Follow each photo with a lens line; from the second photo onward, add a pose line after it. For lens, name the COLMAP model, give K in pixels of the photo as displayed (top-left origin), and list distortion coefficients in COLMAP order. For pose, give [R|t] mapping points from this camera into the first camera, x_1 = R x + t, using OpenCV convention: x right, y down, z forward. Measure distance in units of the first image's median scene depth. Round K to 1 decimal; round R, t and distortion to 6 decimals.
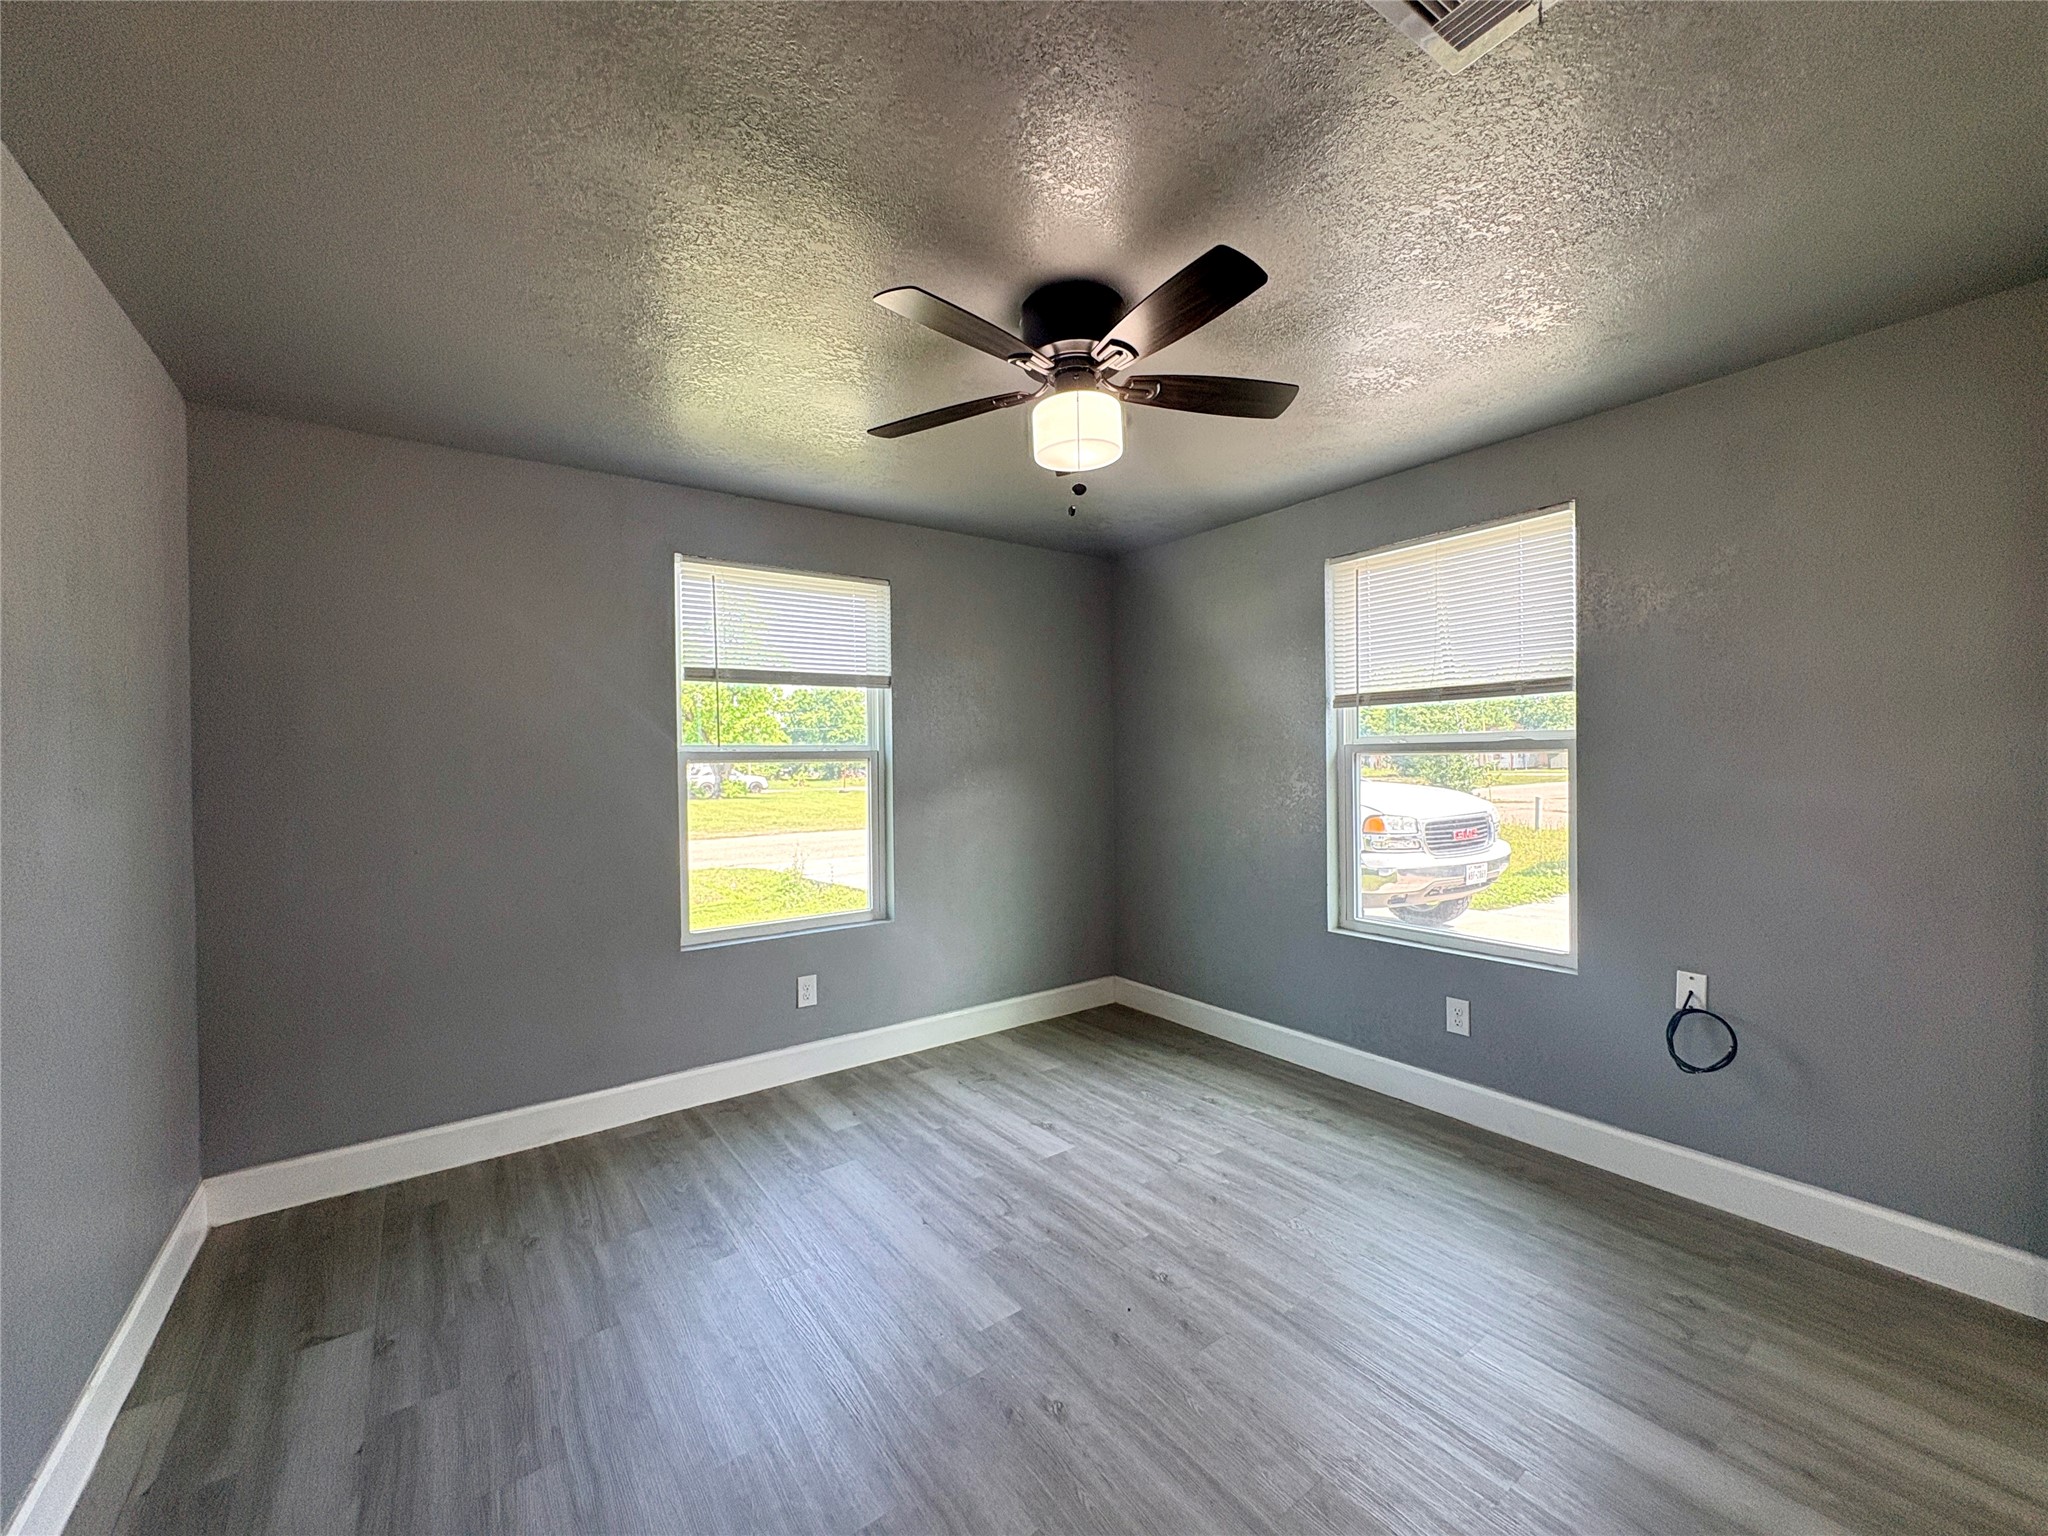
lens RADIAL K [[819.2, 0, 1024.0], [0, 819.2, 768.0], [0, 0, 1]] dist [0.001267, 0.000210]
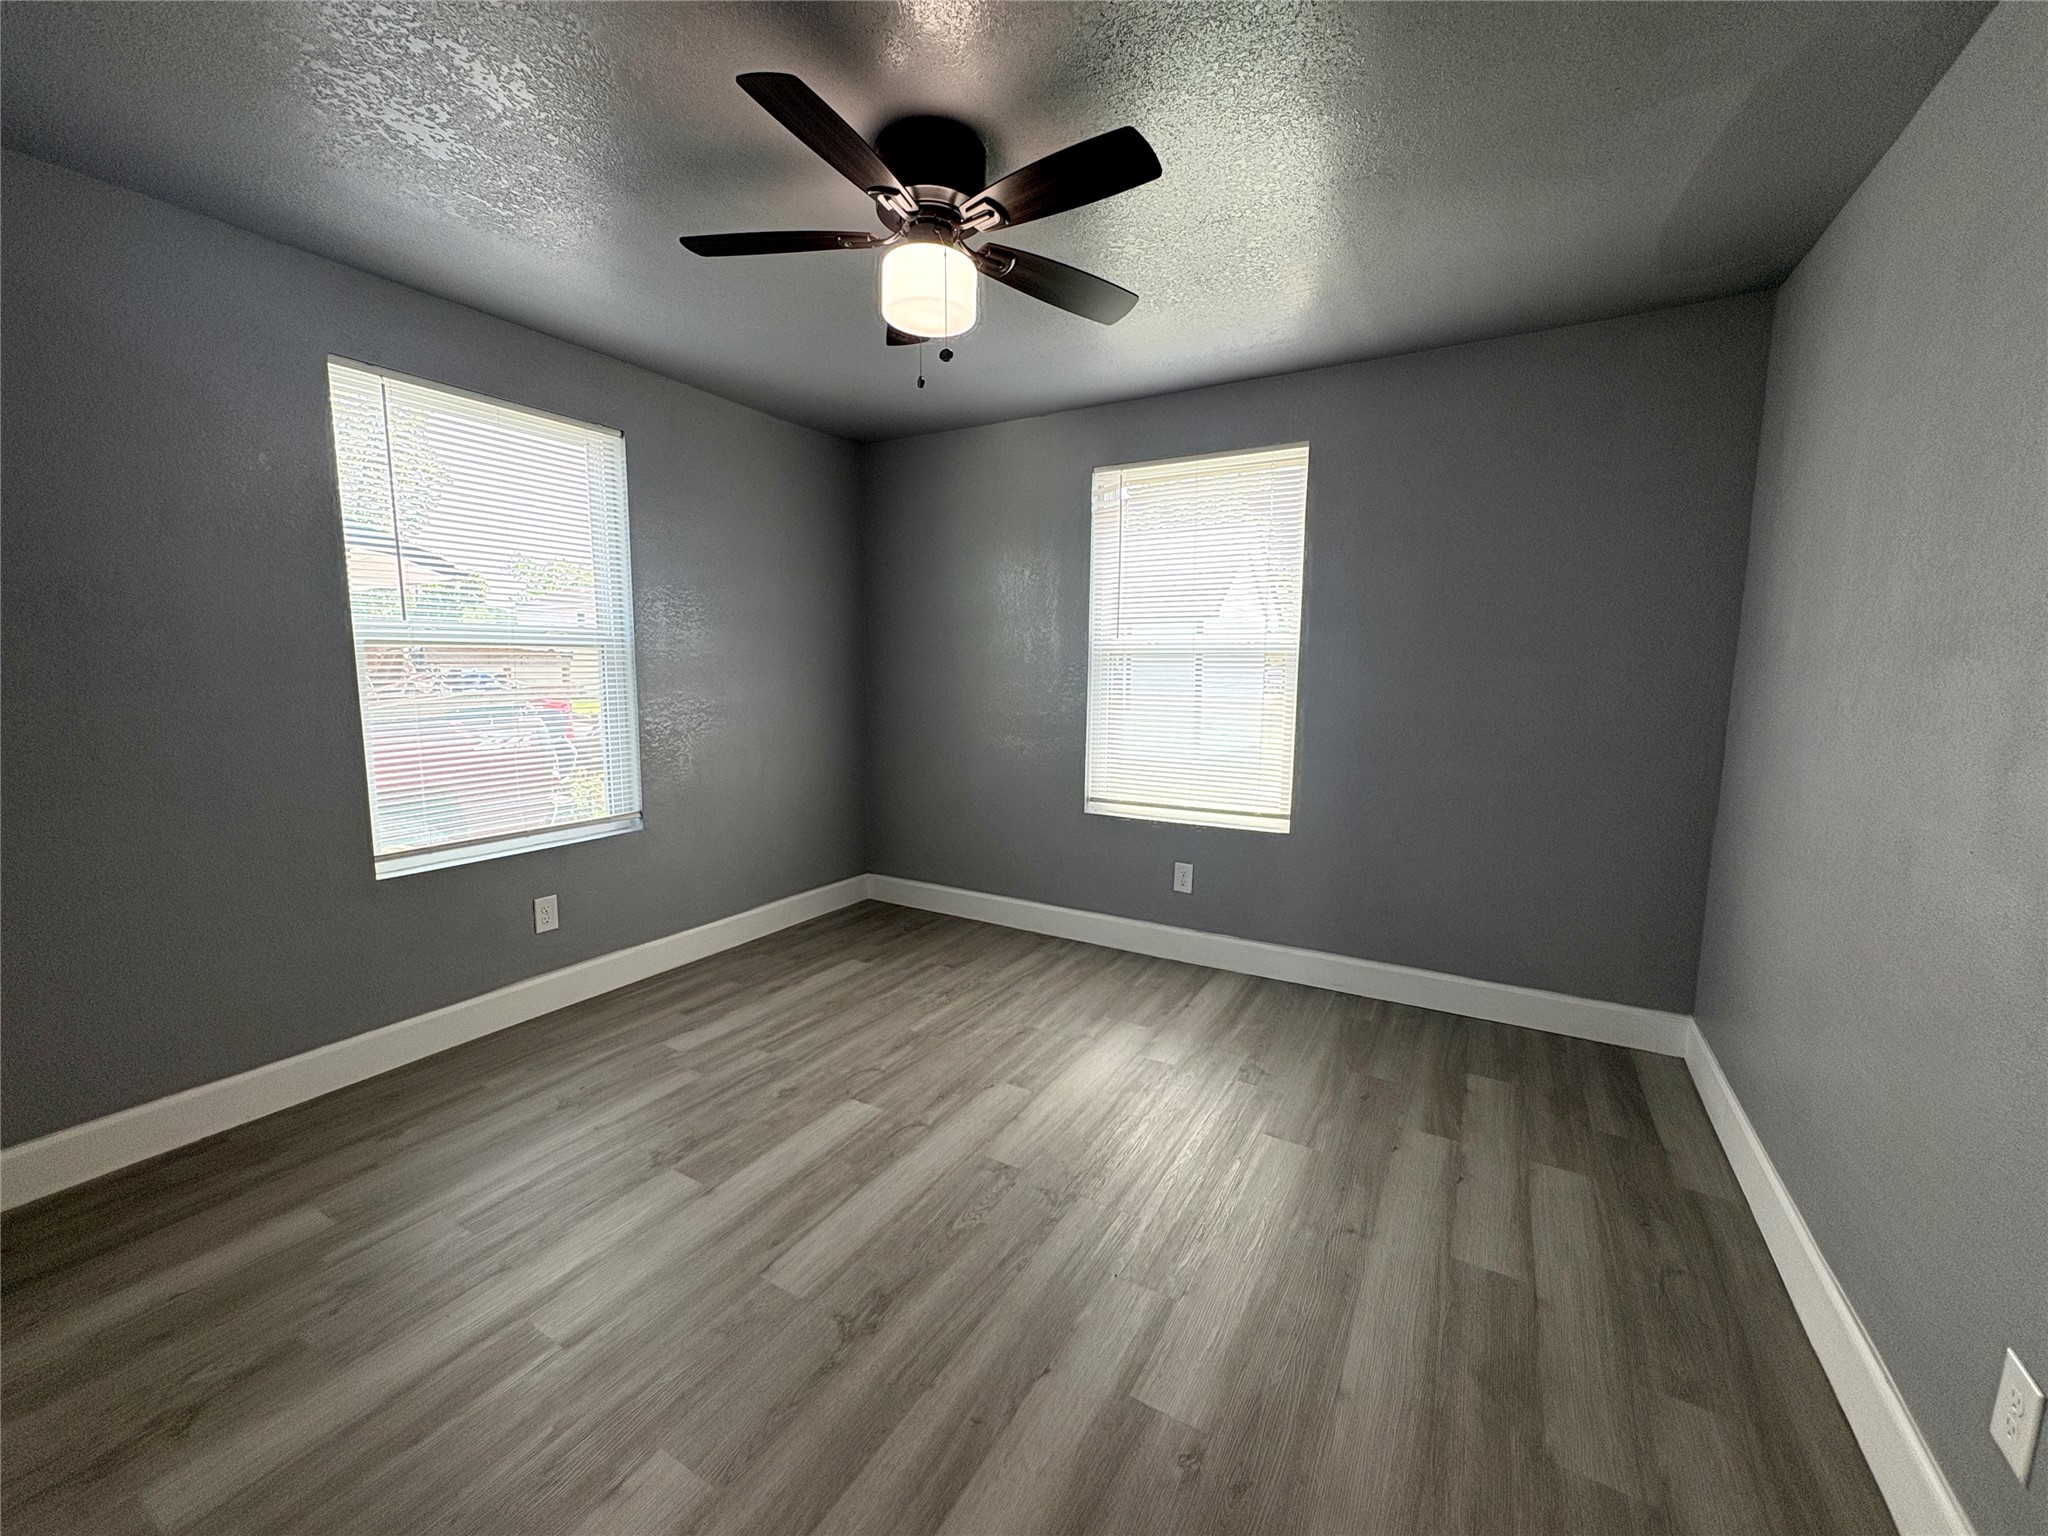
lens RADIAL K [[819.2, 0, 1024.0], [0, 819.2, 768.0], [0, 0, 1]] dist [0.001267, 0.000210]
pose [[0.909347, -0.027565, 0.415125, -0.238729], [-0.017200, 0.994459, 0.103712, 0.033999], [-0.415683, -0.101450, 0.903834, 0.047631]]
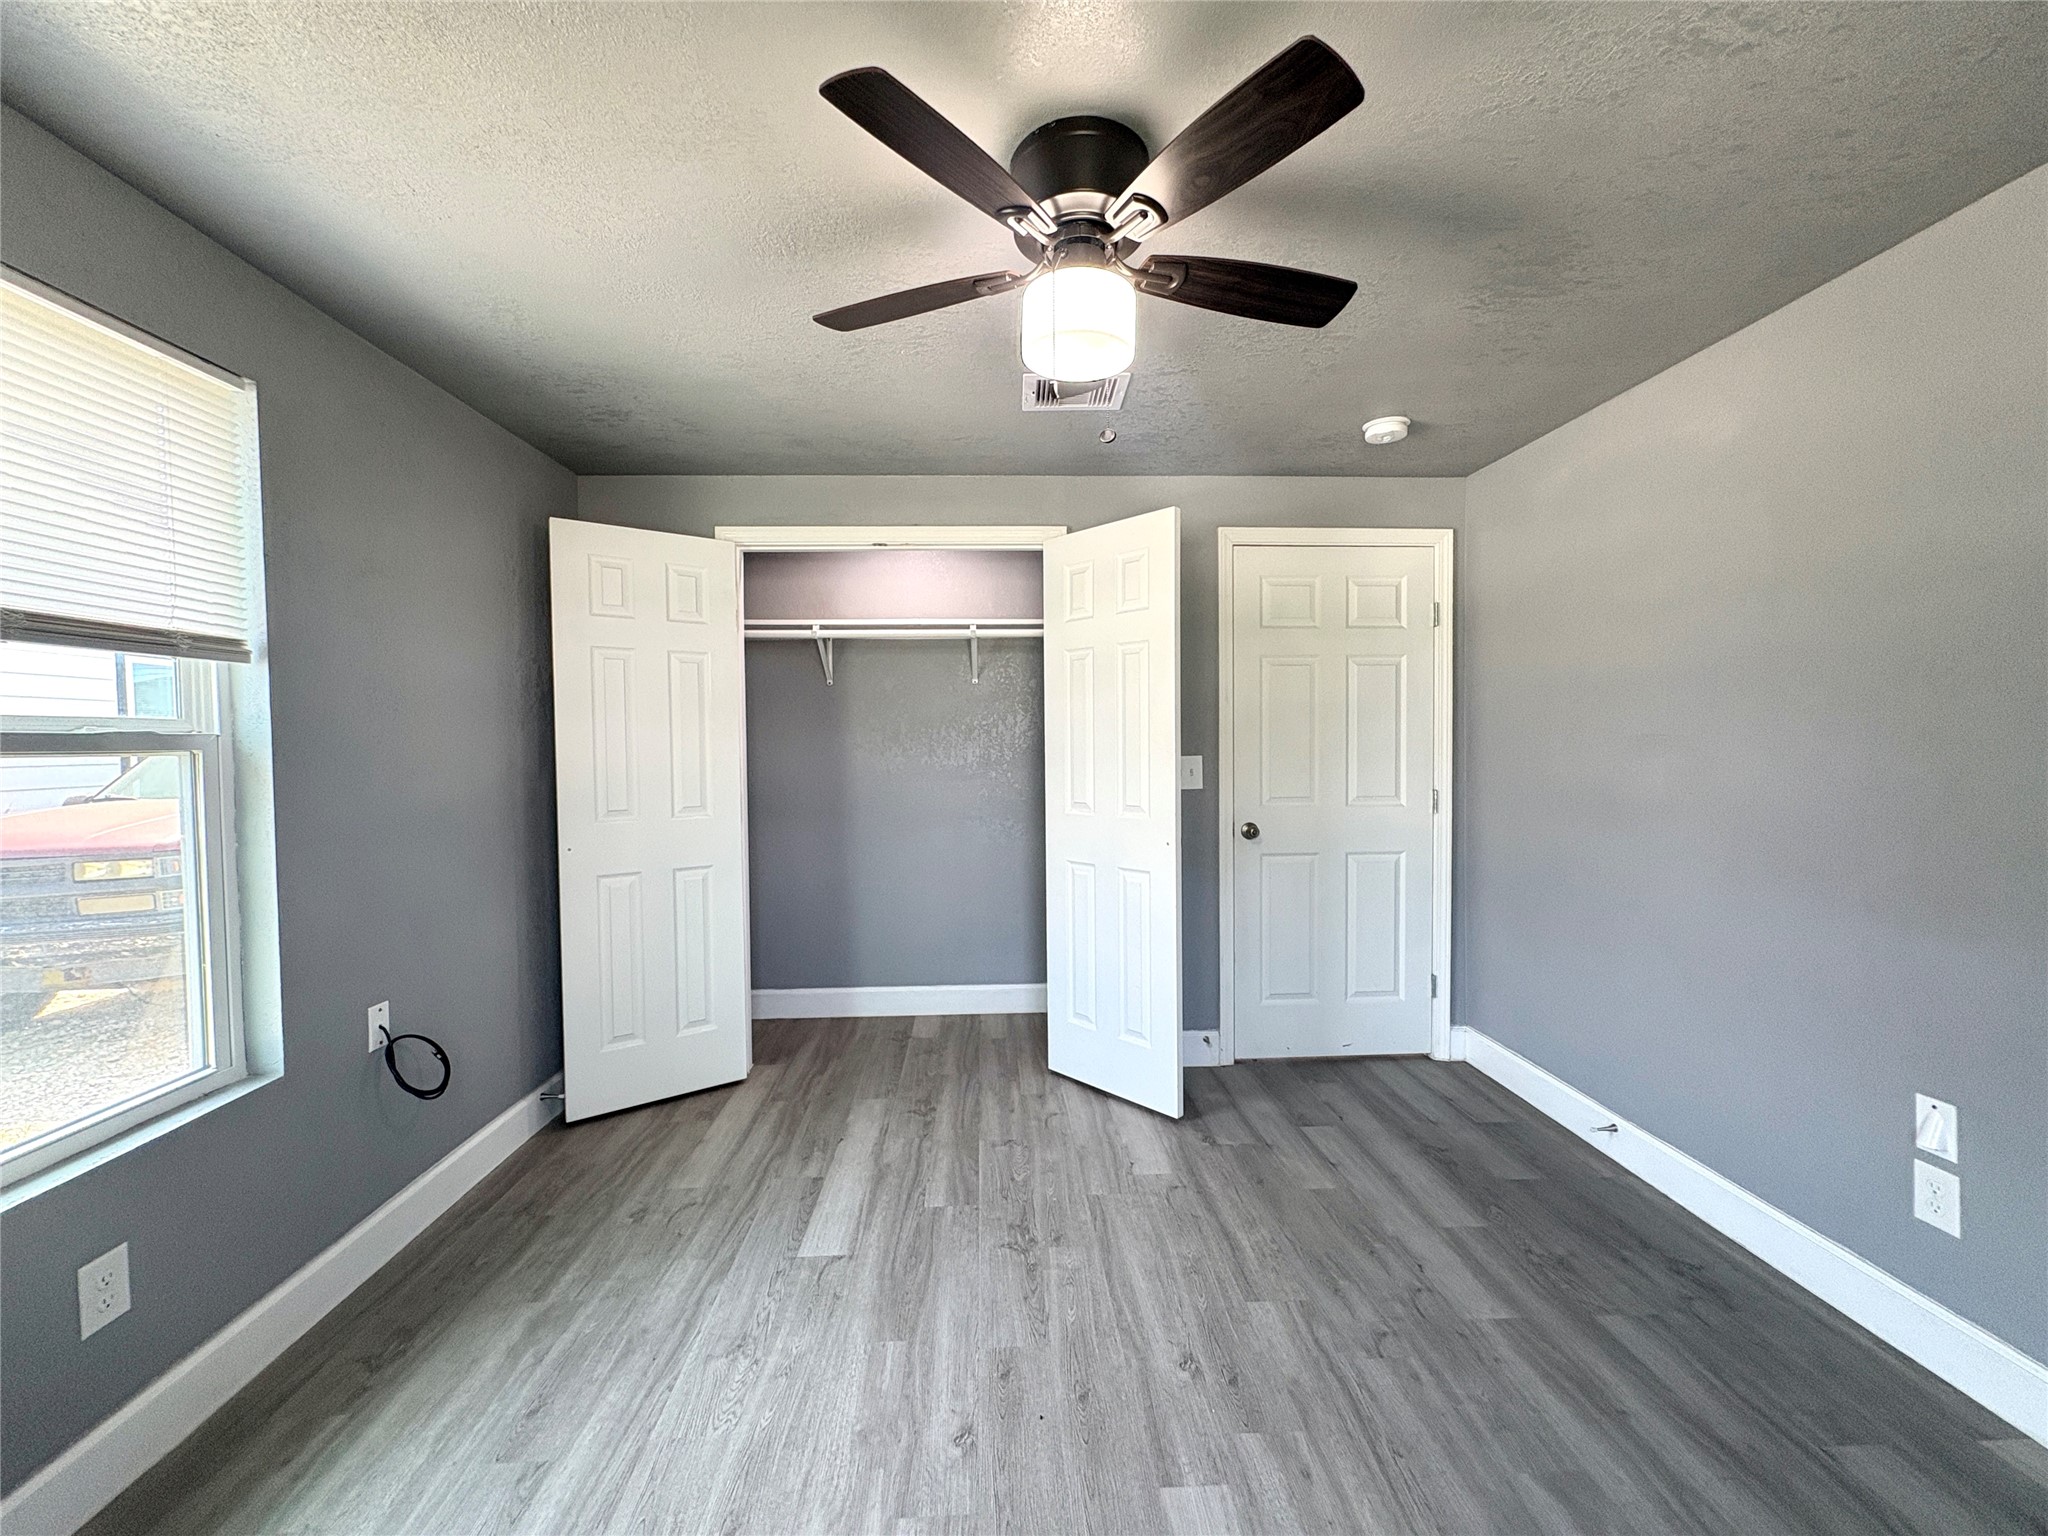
lens RADIAL K [[819.2, 0, 1024.0], [0, 819.2, 768.0], [0, 0, 1]] dist [0.001267, 0.000210]
pose [[-0.833229, 0.004817, 0.552907, -0.274900], [0.029844, 0.998896, 0.036272, -0.016449], [-0.552122, 0.046724, -0.832453, 1.456487]]
